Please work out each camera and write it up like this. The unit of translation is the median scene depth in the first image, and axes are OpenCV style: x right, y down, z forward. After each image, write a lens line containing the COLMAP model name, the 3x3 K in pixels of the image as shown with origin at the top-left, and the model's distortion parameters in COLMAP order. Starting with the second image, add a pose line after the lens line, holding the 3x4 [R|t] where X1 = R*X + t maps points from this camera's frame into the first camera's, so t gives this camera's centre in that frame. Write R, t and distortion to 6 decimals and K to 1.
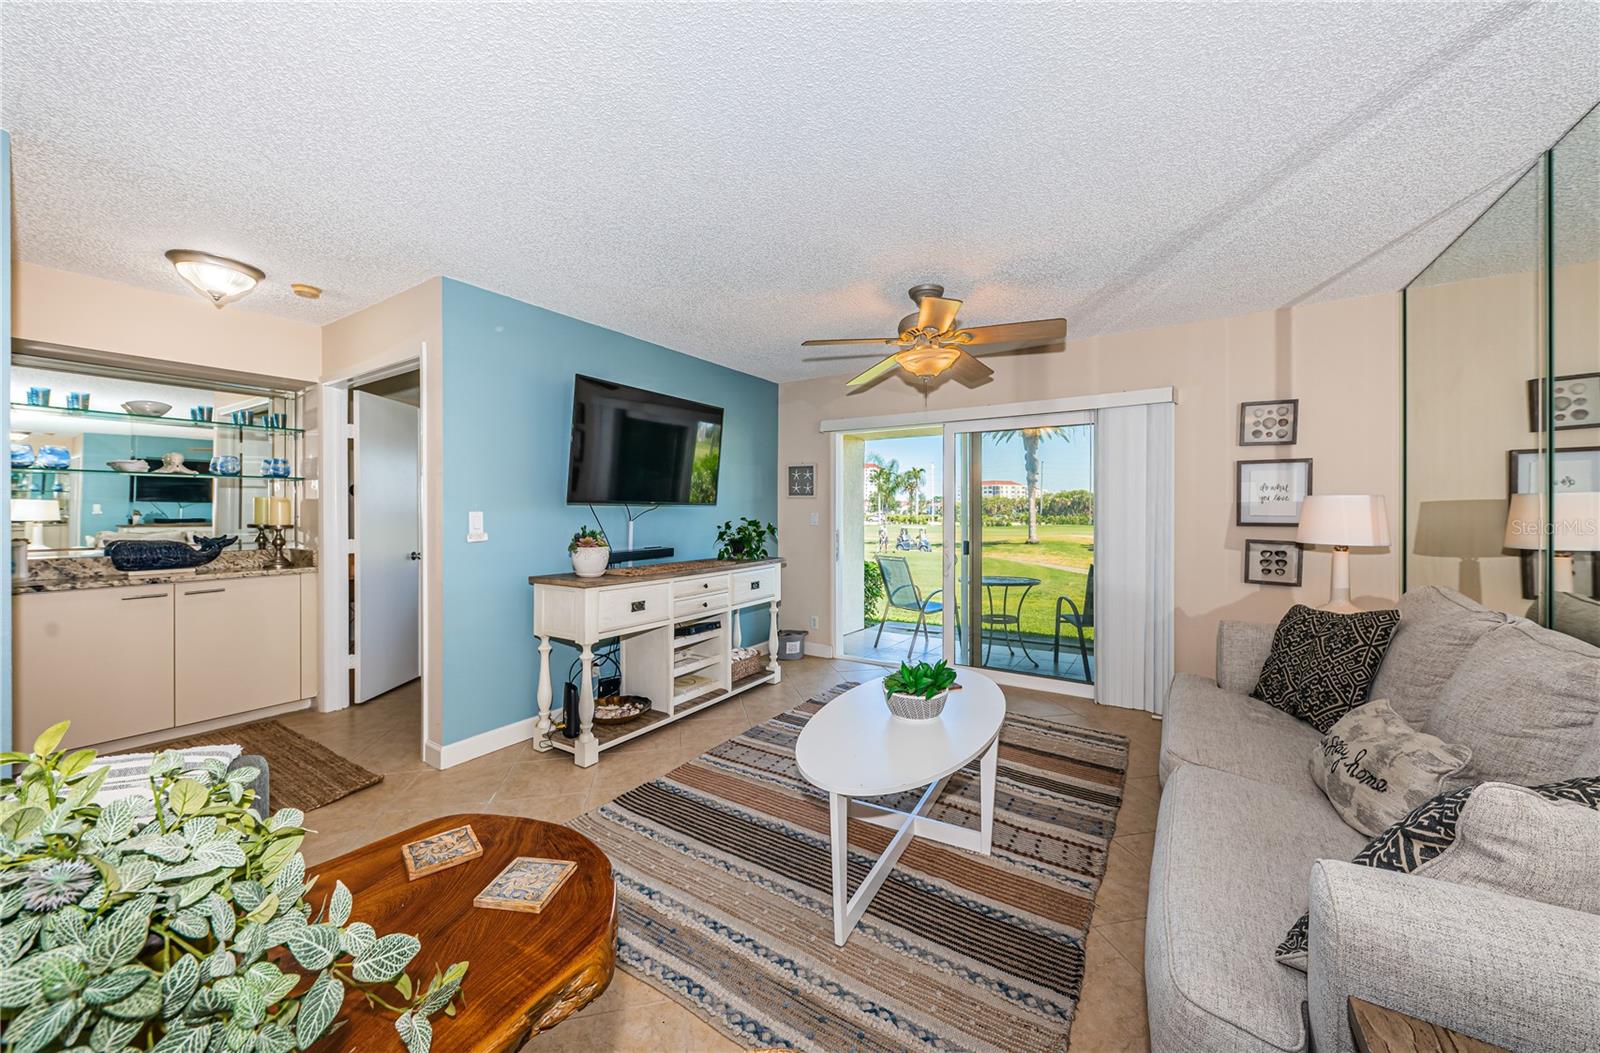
lens RADIAL K [[575.8, 0, 804.6], [0, 575.8, 513.0], [0, 0, 1]] dist [0.002067, -0.000208]
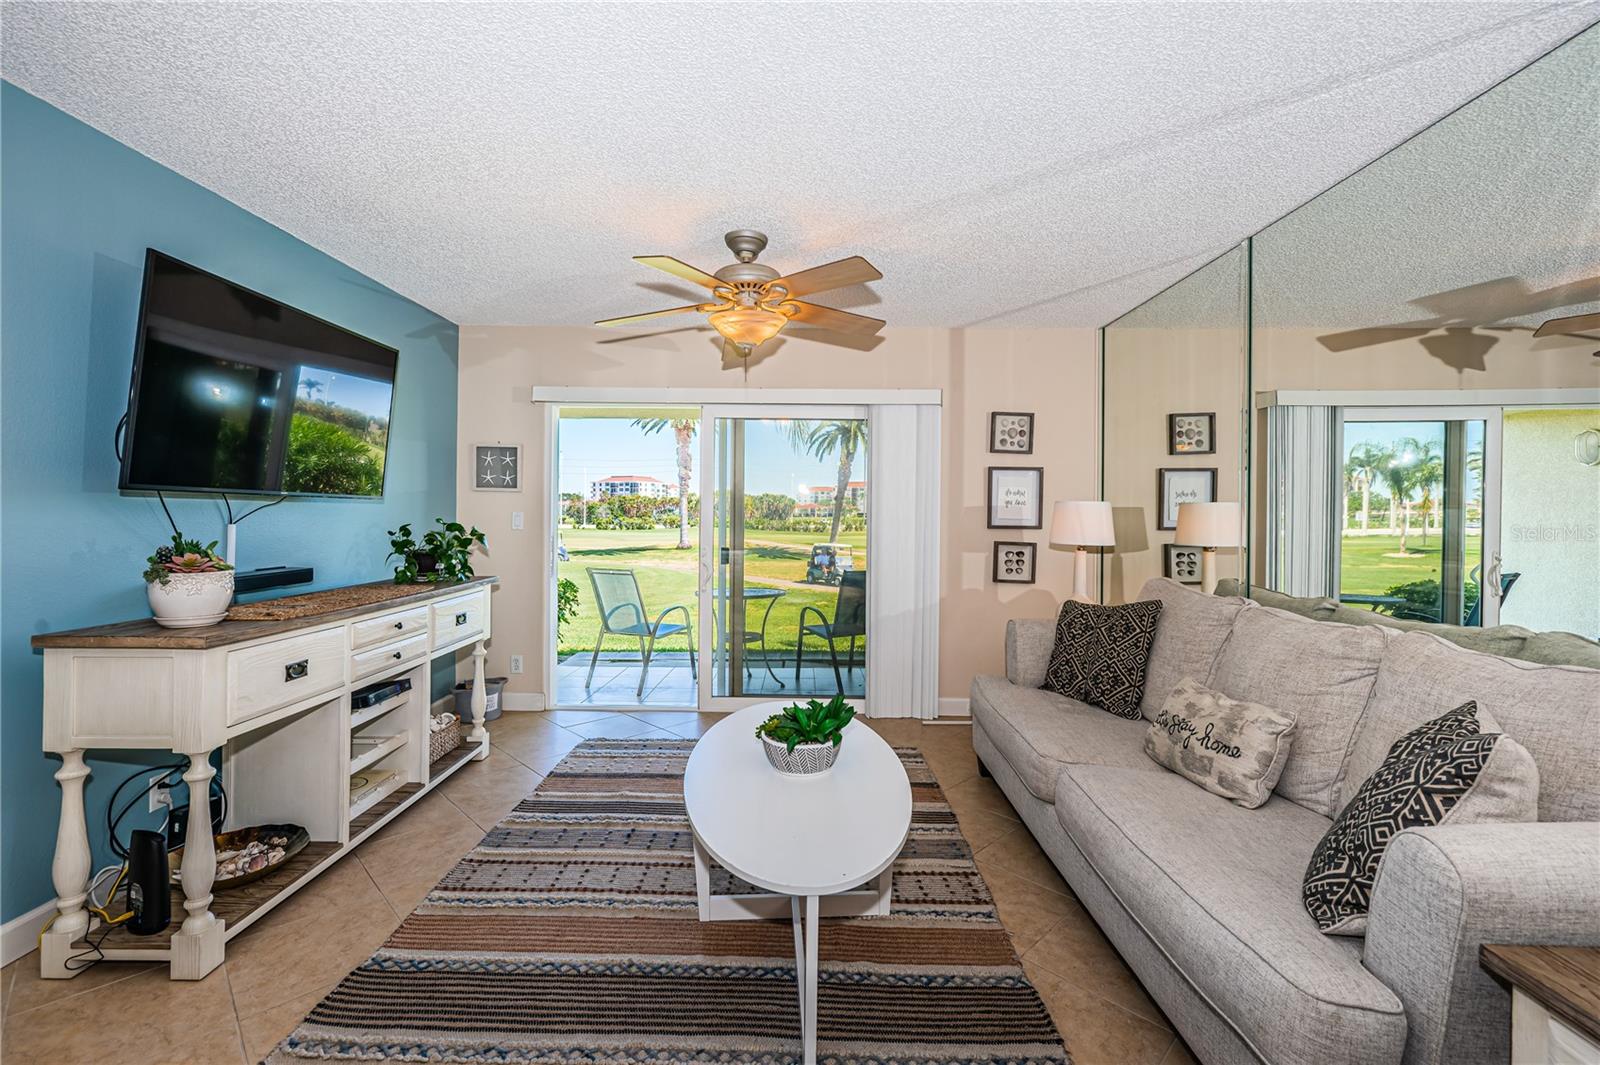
lens RADIAL K [[682.1, 0, 798.0], [0, 682.1, 515.9], [0, 0, 1]] dist [0.000639, -0.000488]
pose [[0.846818, 0.005987, 0.531849, -0.230205], [-0.007641, 0.999970, 0.000909, 0.001085], [-0.531828, -0.004834, 0.846839, 0.147864]]
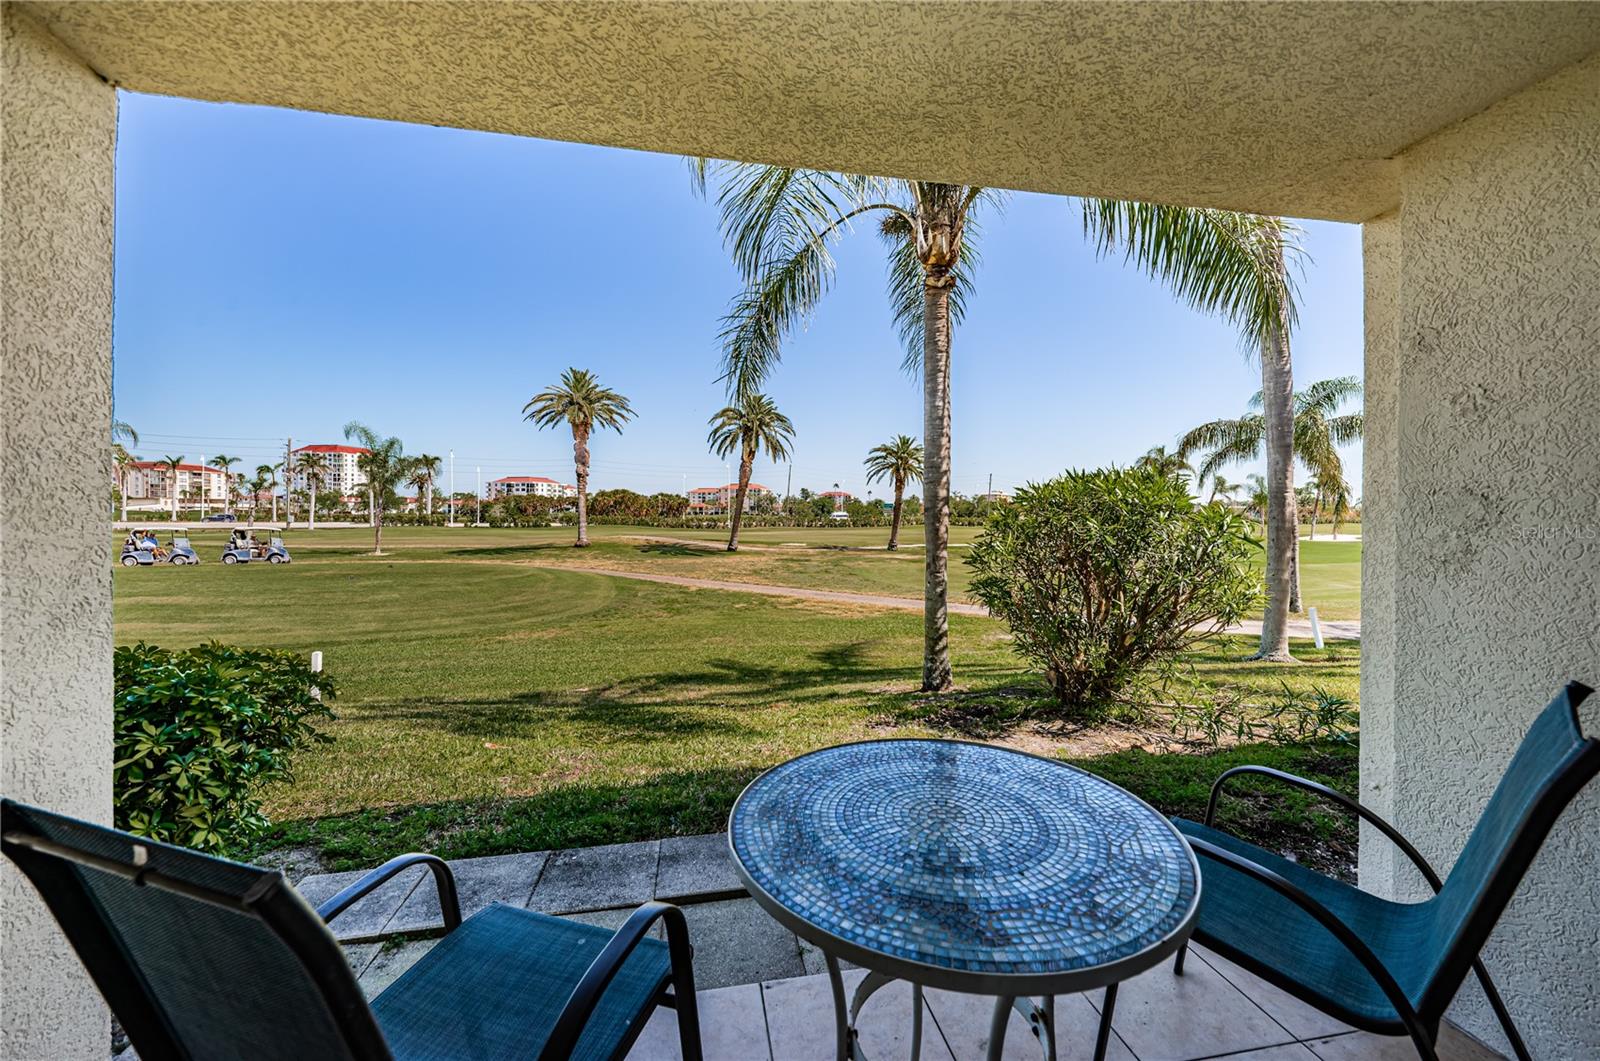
lens RADIAL K [[598.0, 0, 798.2], [0, 598.0, 510.2], [0, 0, 1]] dist [0.001200, 0.000035]
pose [[0.734957, 0.007416, 0.678074, 0.284486], [-0.004205, 0.999971, -0.006379, 0.029531], [-0.678101, 0.001837, 0.734966, 1.497665]]
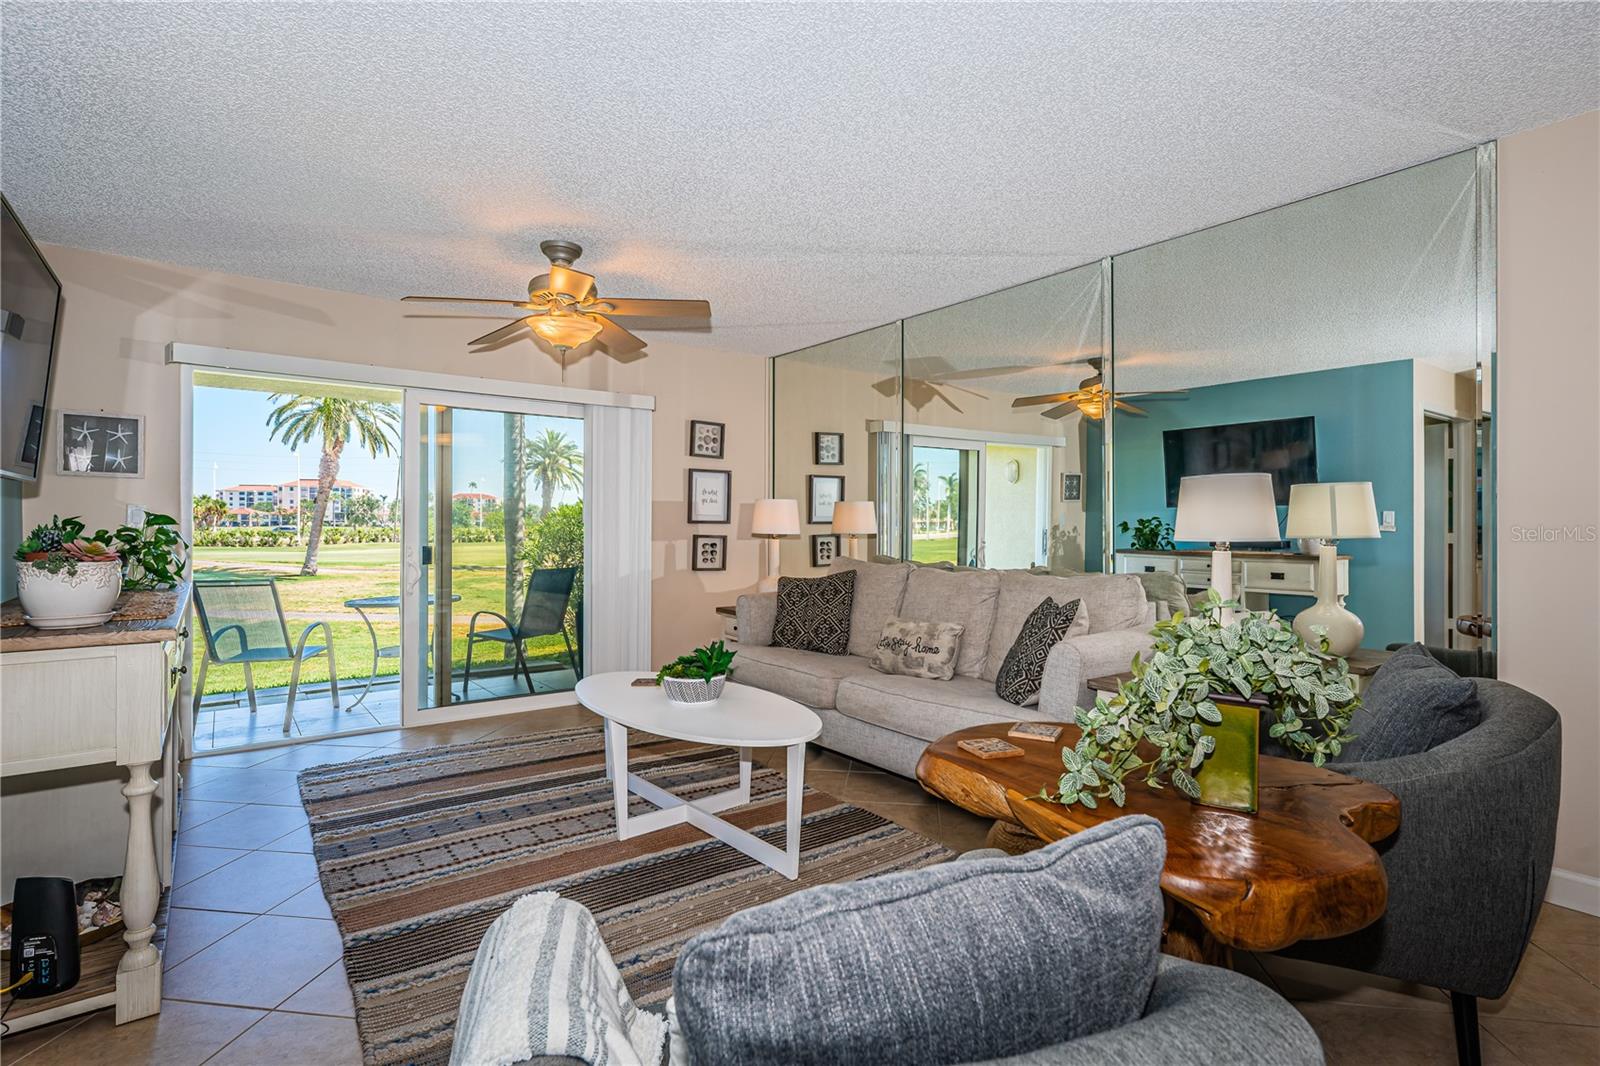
lens RADIAL K [[776.0, 0, 803.2], [0, 776.0, 524.2], [0, 0, 1]] dist [0.000745, 0.001162]
pose [[0.354574, 0.001416, 0.935027, -0.741140], [-0.001123, 0.999999, -0.001088, 0.028962], [-0.935027, -0.000664, 0.354575, 0.242114]]
